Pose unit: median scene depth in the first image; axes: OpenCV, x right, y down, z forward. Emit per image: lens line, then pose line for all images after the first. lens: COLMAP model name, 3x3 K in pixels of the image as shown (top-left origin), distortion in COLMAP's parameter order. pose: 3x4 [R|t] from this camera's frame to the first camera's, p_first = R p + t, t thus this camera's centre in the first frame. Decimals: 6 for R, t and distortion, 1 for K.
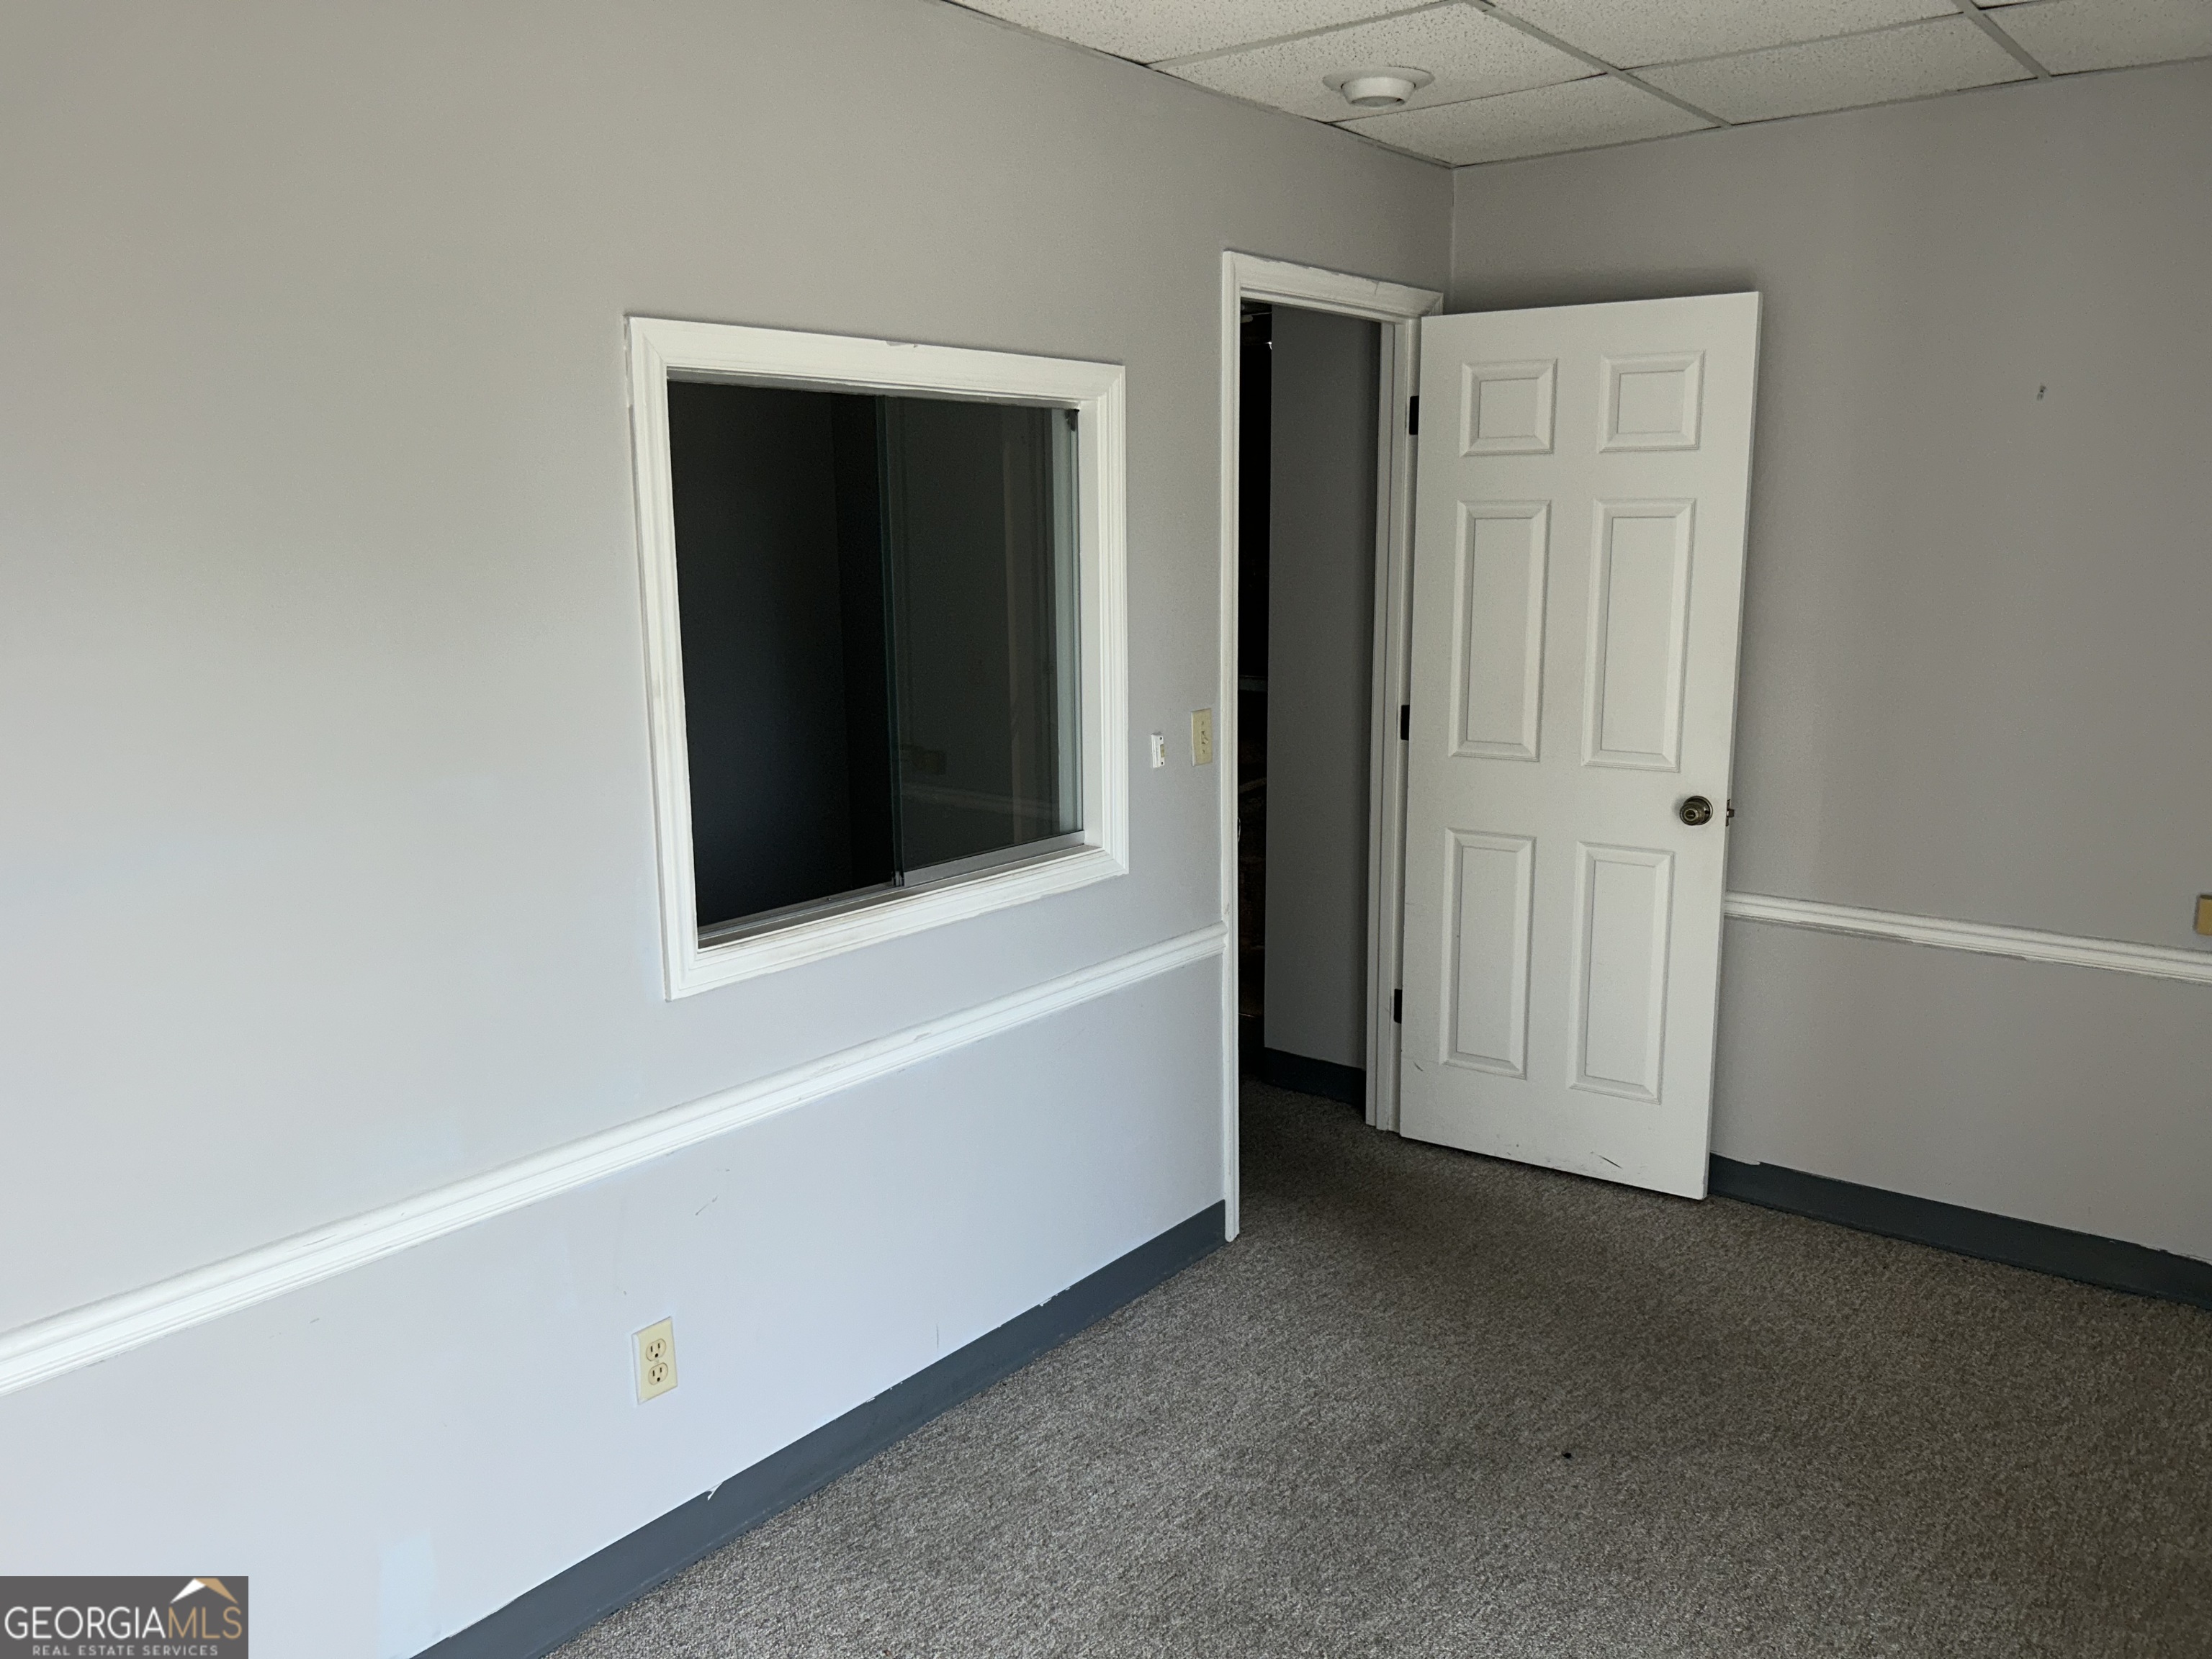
lens RADIAL K [[1690.0, 0, 1106.0], [0, 1690.0, 829.5], [0, 0, 1]] dist [0.083116, -0.083399]
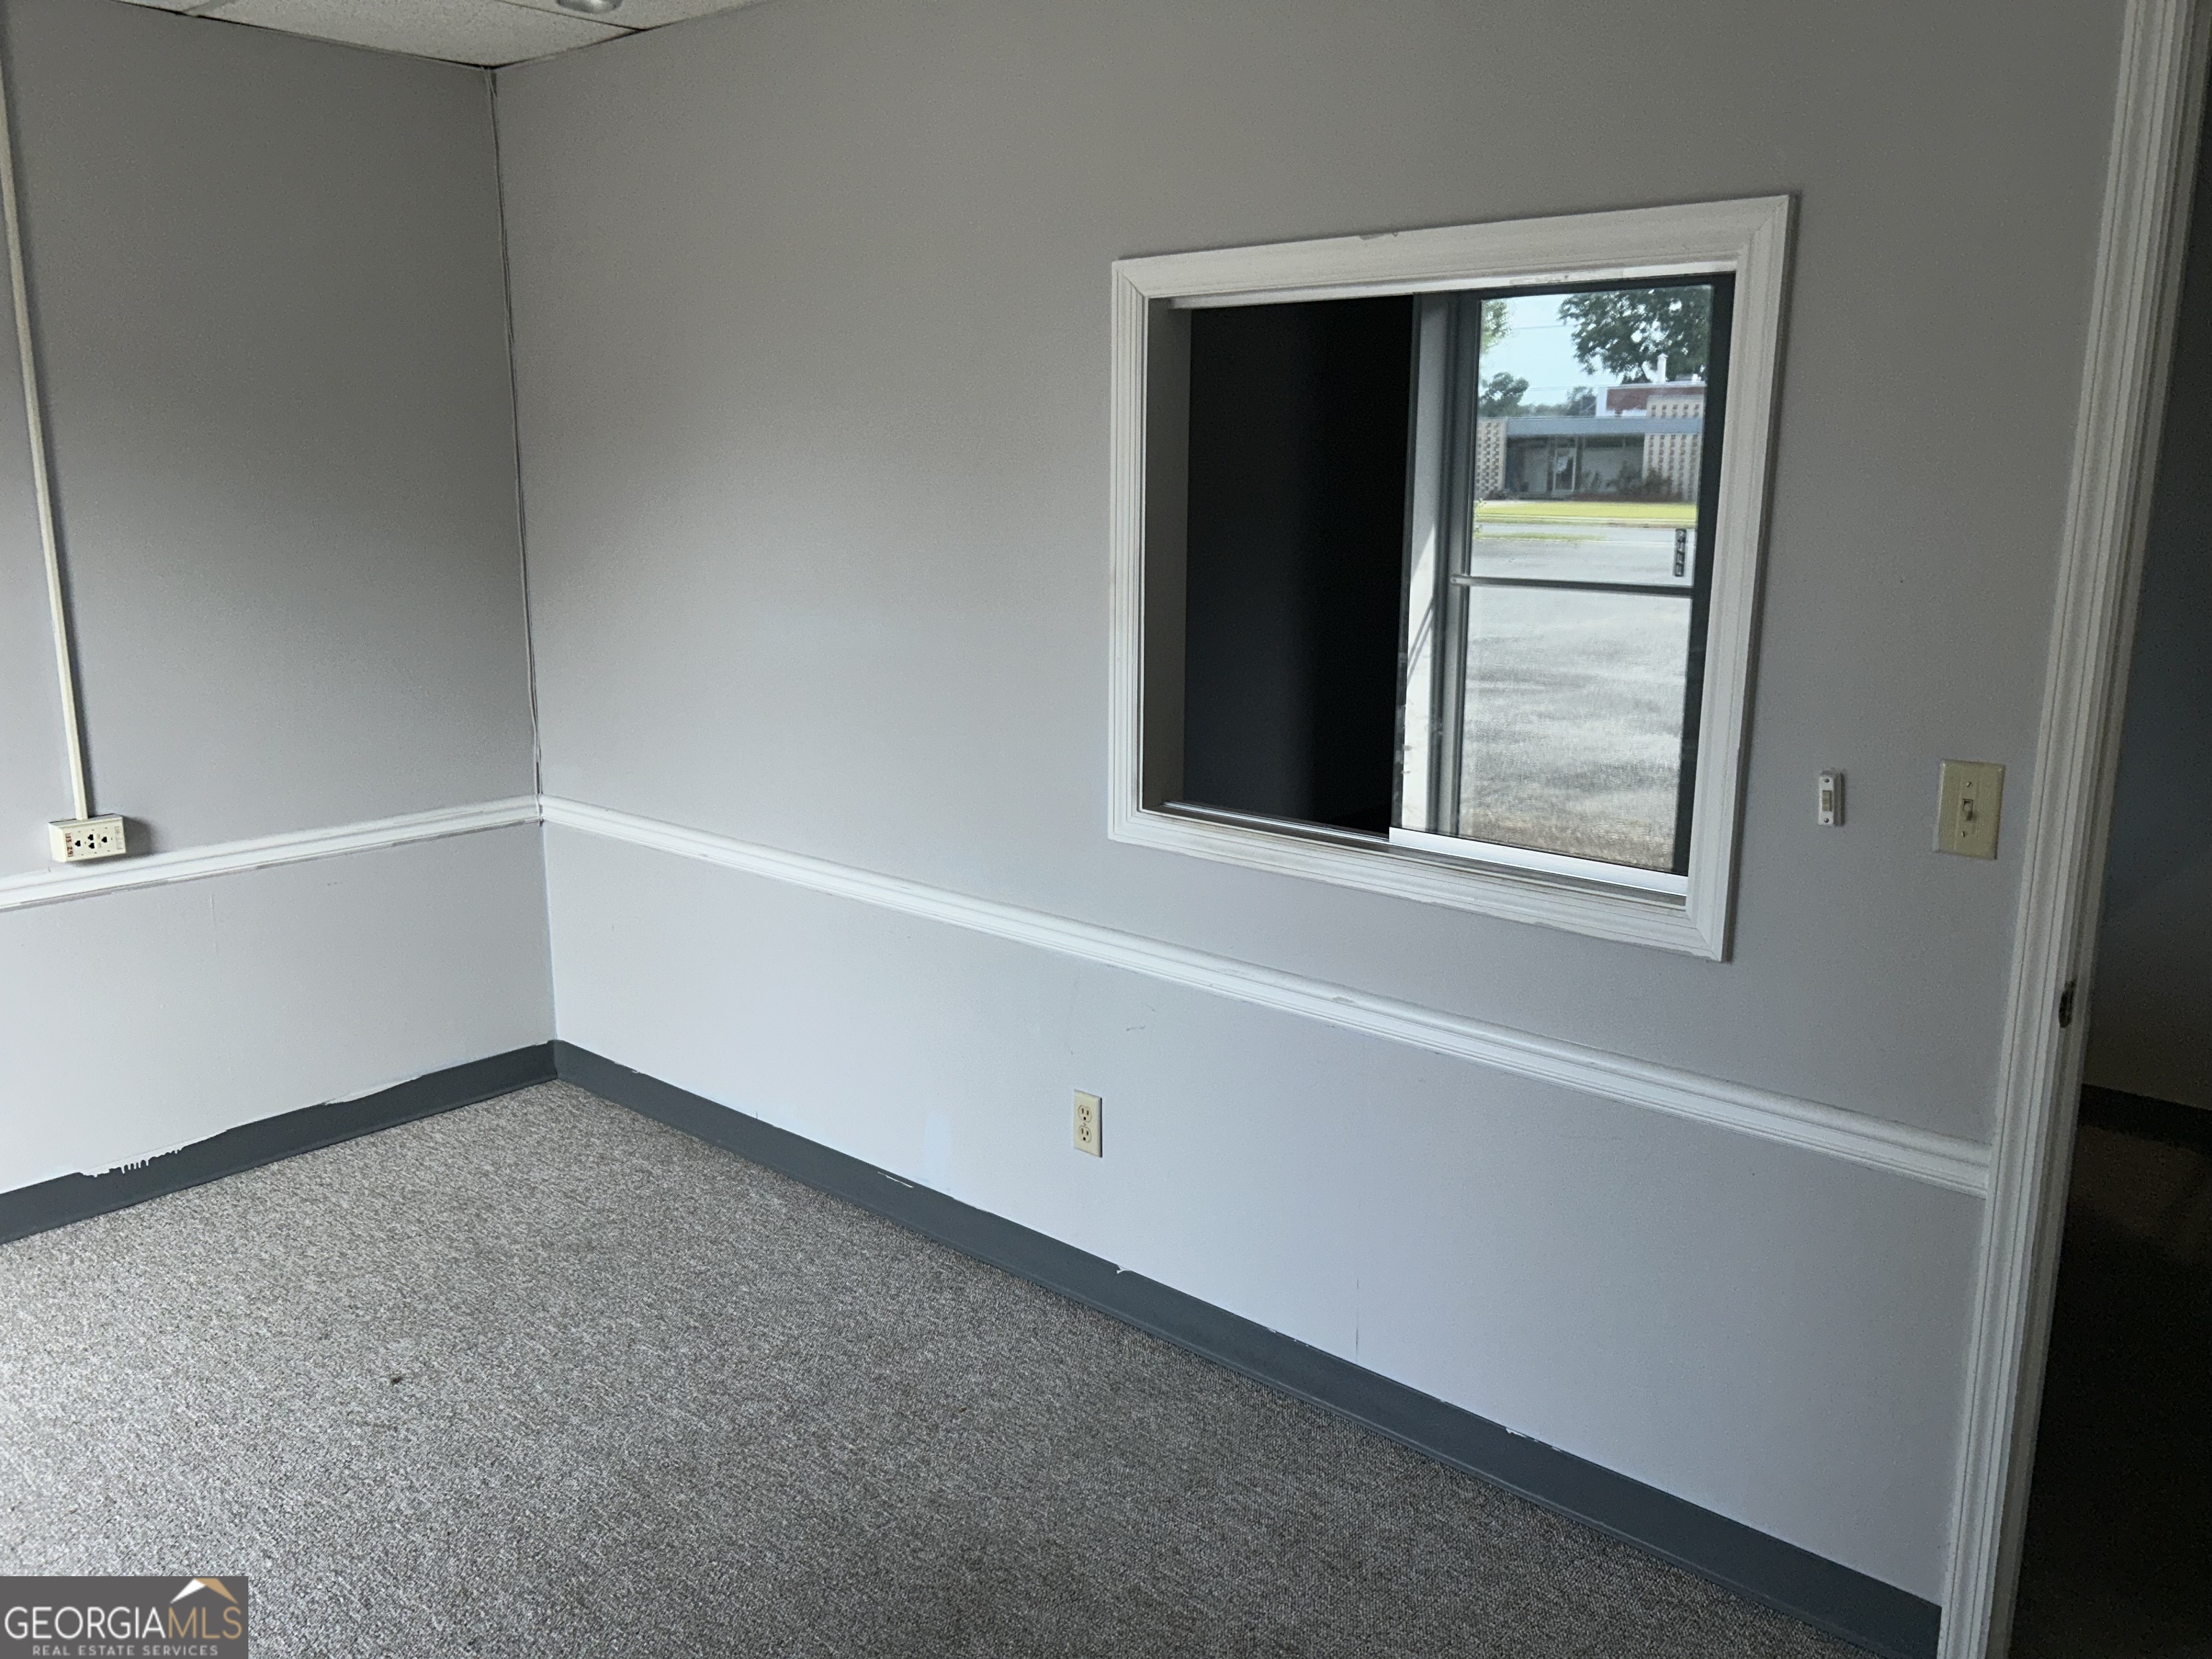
lens RADIAL K [[1690.0, 0, 1106.0], [0, 1690.0, 829.5], [0, 0, 1]] dist [0.083116, -0.083399]
pose [[-0.031002, 0.223050, -0.974314, 0.828291], [-0.197813, 0.954132, 0.224725, -0.158936], [0.979749, 0.199699, 0.014542, 0.903312]]
